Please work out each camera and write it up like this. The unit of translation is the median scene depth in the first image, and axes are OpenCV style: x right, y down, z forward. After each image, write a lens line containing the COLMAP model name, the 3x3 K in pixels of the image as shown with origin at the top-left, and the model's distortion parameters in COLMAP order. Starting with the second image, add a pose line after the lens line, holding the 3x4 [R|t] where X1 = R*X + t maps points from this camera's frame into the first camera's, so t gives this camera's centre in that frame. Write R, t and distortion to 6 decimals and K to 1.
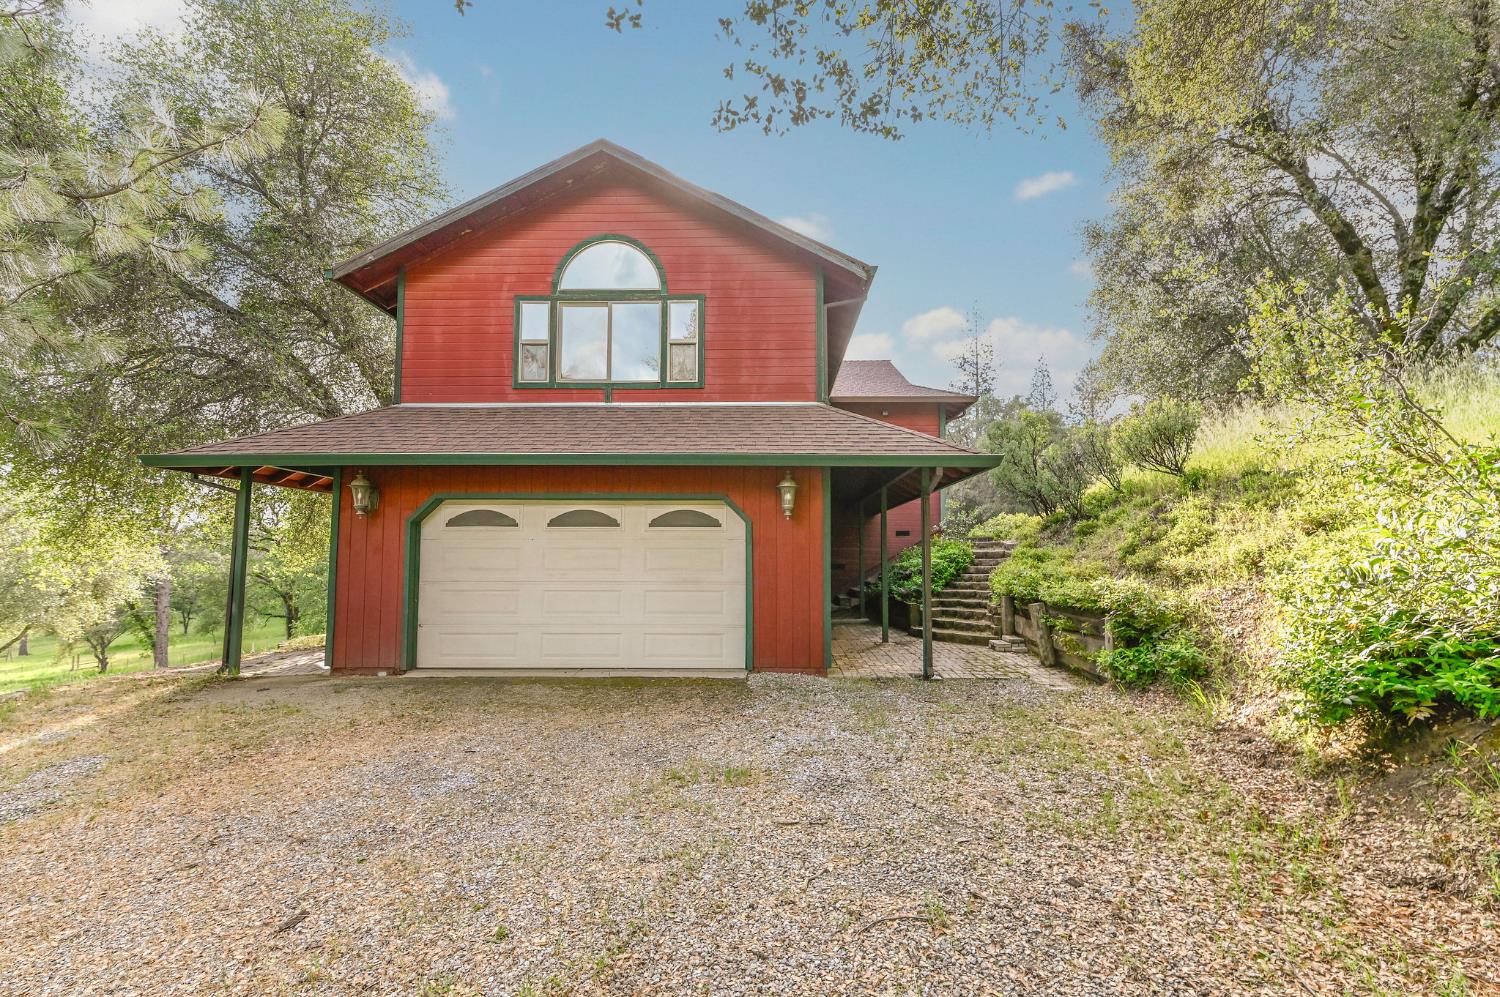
lens RADIAL K [[678.1, 0, 750.0], [0, 678.1, 498.5], [0, 0, 1]] dist [-0.000527, -0.001277]
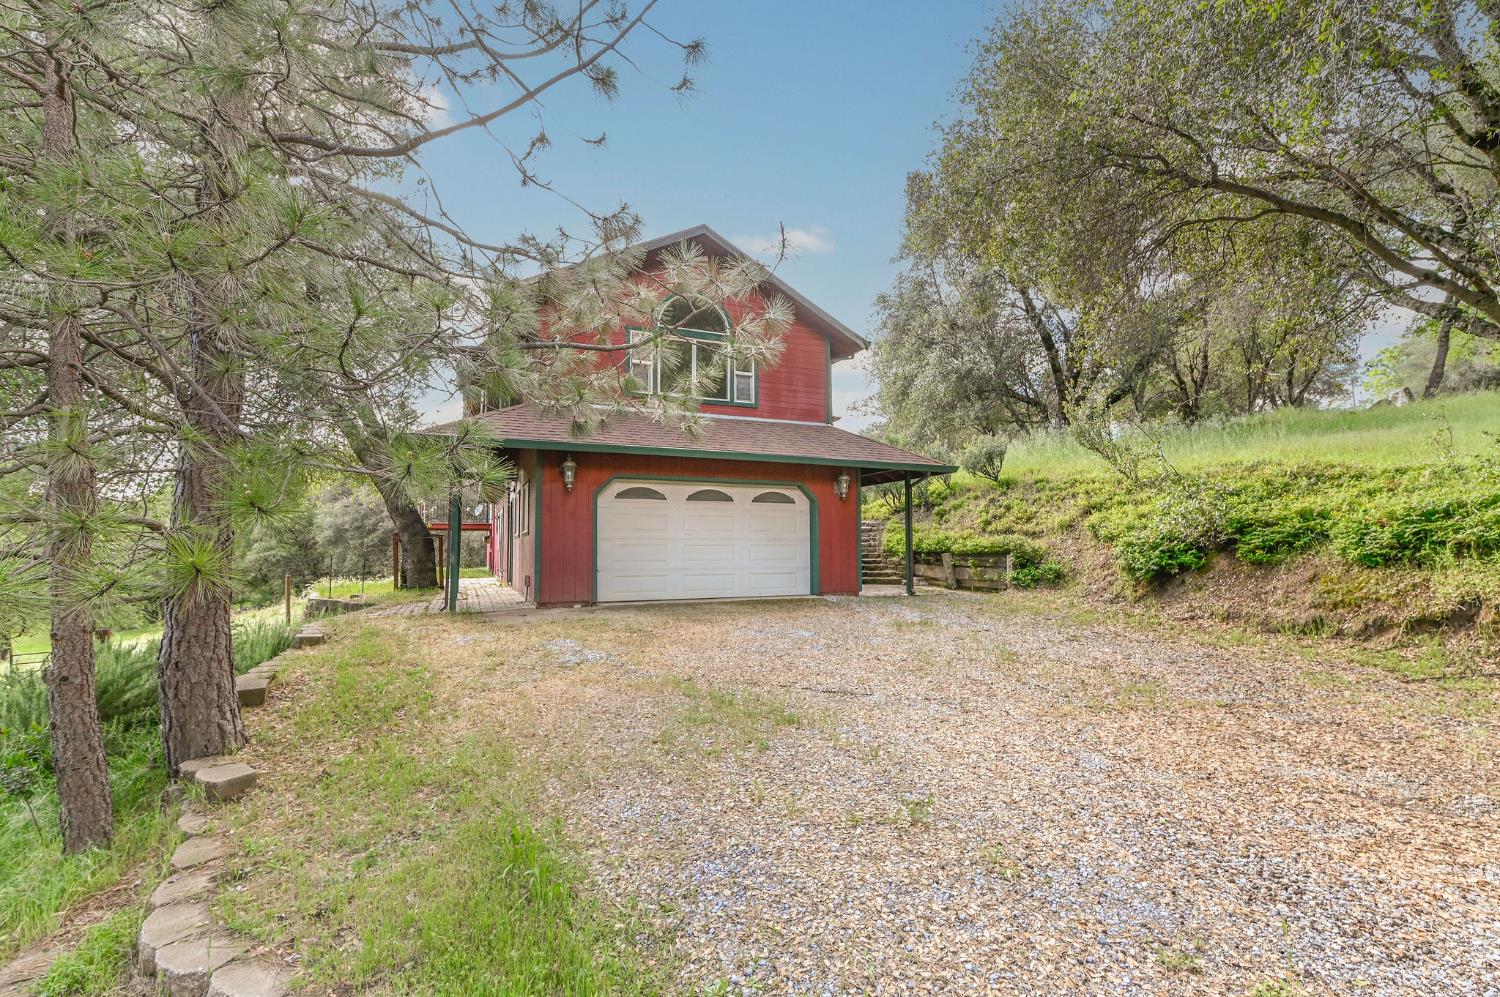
lens RADIAL K [[678.1, 0, 750.0], [0, 678.1, 498.5], [0, 0, 1]] dist [-0.000527, -0.001277]
pose [[0.907728, 0.026839, 0.418701, -0.777807], [-0.032005, 0.999474, 0.005318, 0.025515], [-0.418337, -0.018228, 0.908109, -0.351618]]
